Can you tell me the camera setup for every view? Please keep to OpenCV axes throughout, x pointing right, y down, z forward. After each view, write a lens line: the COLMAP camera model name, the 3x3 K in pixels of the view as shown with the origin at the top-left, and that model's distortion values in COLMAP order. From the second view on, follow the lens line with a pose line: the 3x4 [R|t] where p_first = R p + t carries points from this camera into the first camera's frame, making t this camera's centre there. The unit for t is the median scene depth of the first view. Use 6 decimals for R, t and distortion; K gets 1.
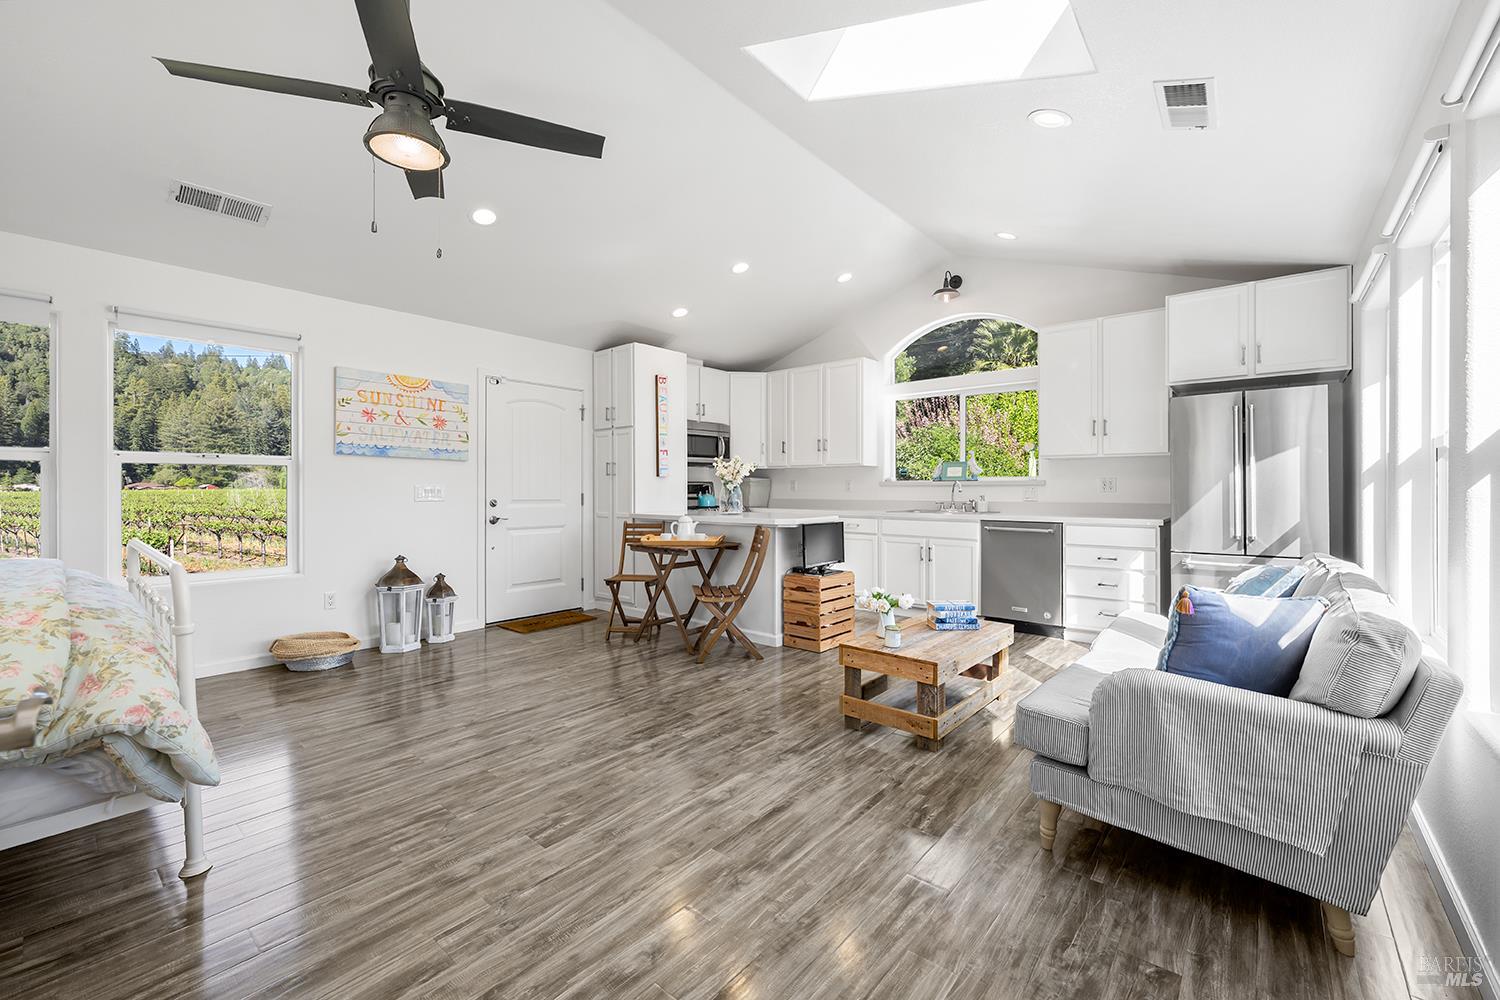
lens RADIAL K [[609.1, 0, 750.0], [0, 609.1, 500.0], [0, 0, 1]] dist [-0.006343, -0.000020]
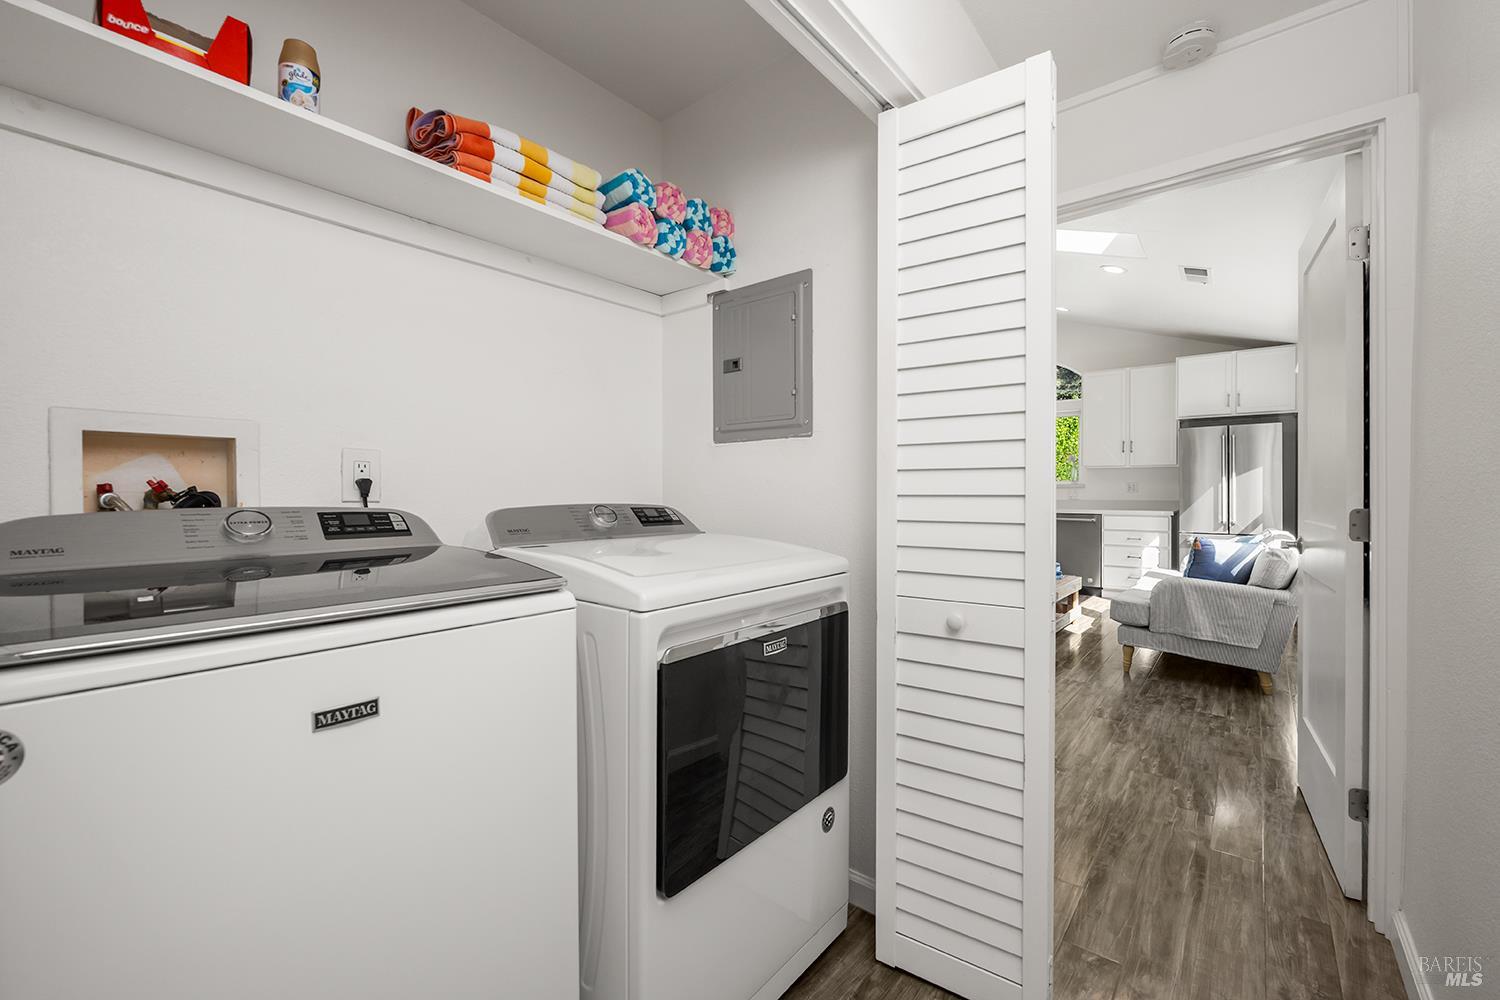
lens RADIAL K [[609.1, 0, 750.0], [0, 609.1, 500.0], [0, 0, 1]] dist [-0.006343, -0.000020]
pose [[0.999936, 0.004654, 0.010290, -0.402699], [-0.004660, 0.999989, 0.000609, 0.009531], [-0.010287, -0.000657, 0.999947, -0.512024]]
